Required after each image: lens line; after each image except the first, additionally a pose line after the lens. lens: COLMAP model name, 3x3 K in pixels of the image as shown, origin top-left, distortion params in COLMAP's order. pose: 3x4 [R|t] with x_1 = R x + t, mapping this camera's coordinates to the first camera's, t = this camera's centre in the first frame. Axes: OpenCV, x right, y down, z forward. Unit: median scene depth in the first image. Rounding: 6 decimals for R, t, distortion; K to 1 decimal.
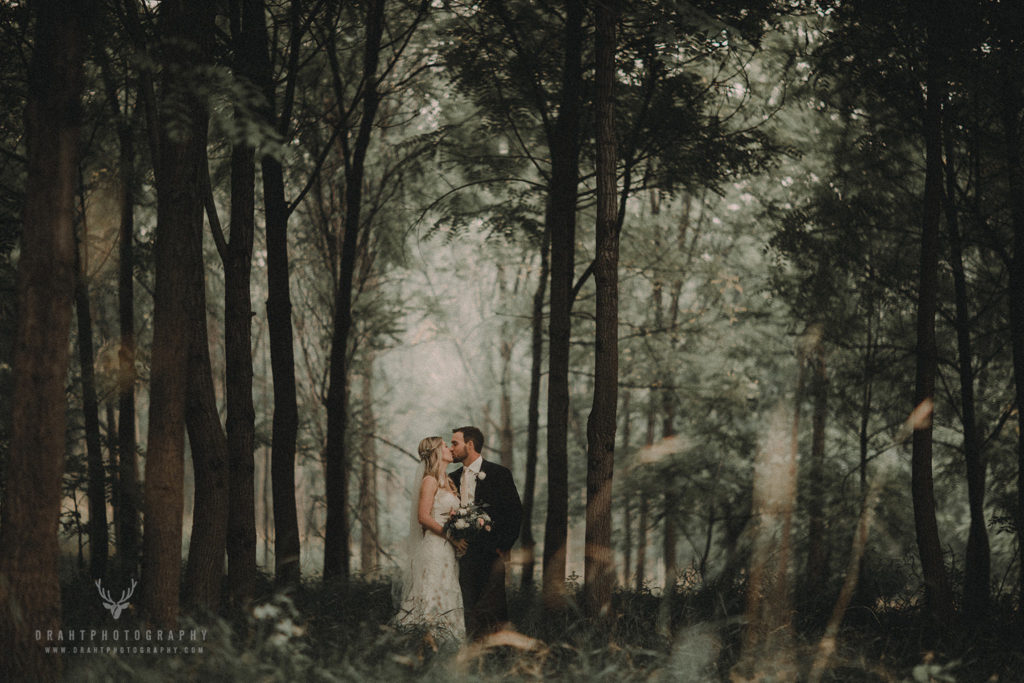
lens RADIAL K [[2505.5, 0, 512.0], [0, 2505.5, 341.5], [0, 0, 1]] dist [-0.006695, 0.054110]
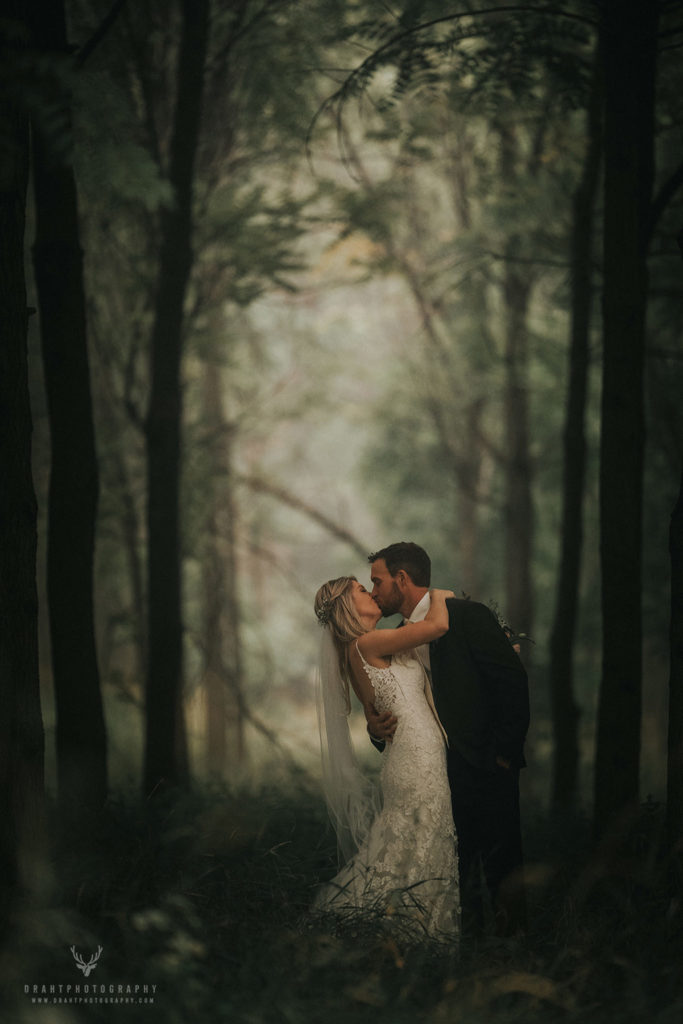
lens RADIAL K [[5846.1, 0, 341.5], [0, 5846.1, 512.0], [0, 0, 1]] dist [0.249079, 1.773849]
pose [[0.999432, -0.008232, -0.032676, 0.000479], [0.009981, 0.998506, 0.053718, -0.017295], [0.032185, -0.054013, 0.998021, -0.111540]]
